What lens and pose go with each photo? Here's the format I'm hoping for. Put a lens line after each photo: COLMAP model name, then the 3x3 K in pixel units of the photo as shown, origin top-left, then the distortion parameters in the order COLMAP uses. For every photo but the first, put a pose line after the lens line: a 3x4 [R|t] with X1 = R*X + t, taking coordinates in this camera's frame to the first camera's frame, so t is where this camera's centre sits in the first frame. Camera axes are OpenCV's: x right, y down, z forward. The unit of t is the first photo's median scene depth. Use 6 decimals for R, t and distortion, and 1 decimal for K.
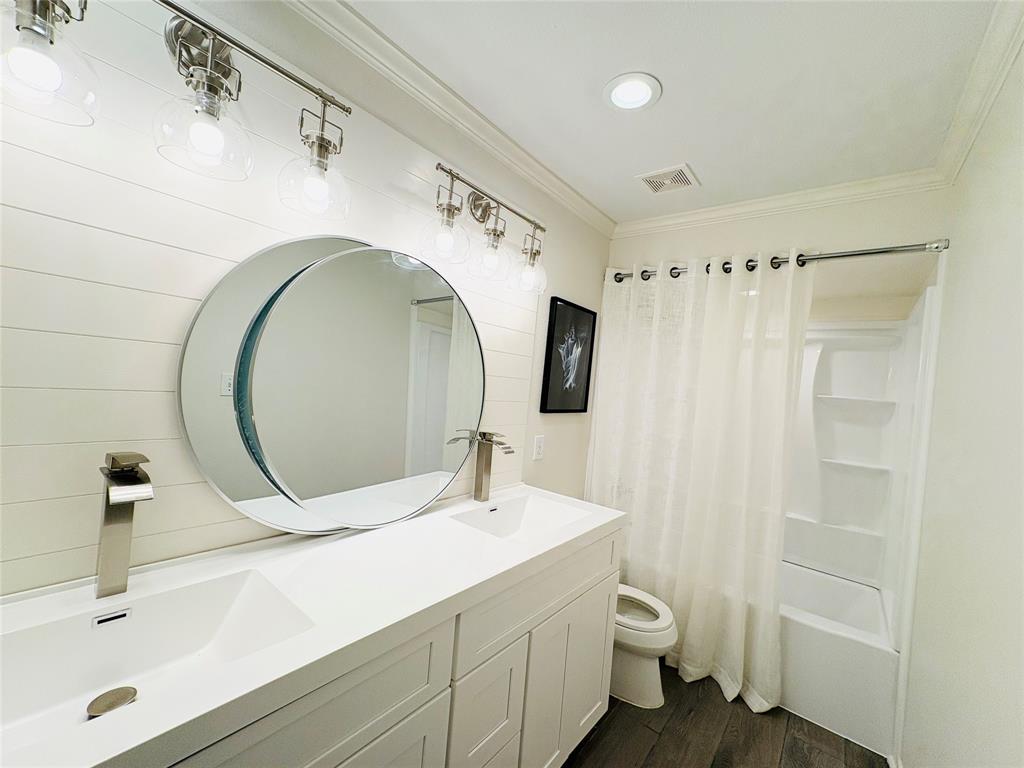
lens RADIAL K [[406.2, 0, 514.6], [0, 406.2, 382.9], [0, 0, 1]] dist [0.001458, -0.000442]
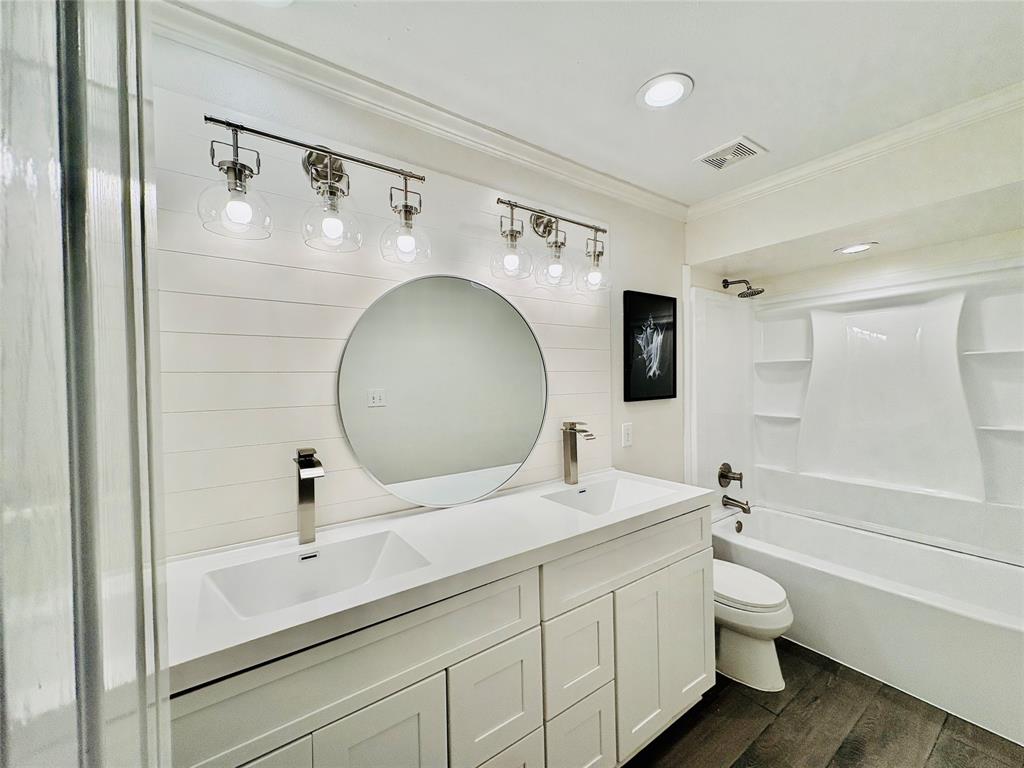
lens RADIAL K [[406.2, 0, 514.6], [0, 406.2, 382.9], [0, 0, 1]] dist [0.001458, -0.000442]
pose [[0.957262, -0.103677, -0.270003, 0.103631], [0.102011, 0.994577, -0.020234, 0.022097], [0.270636, -0.008174, 0.962647, -0.116203]]
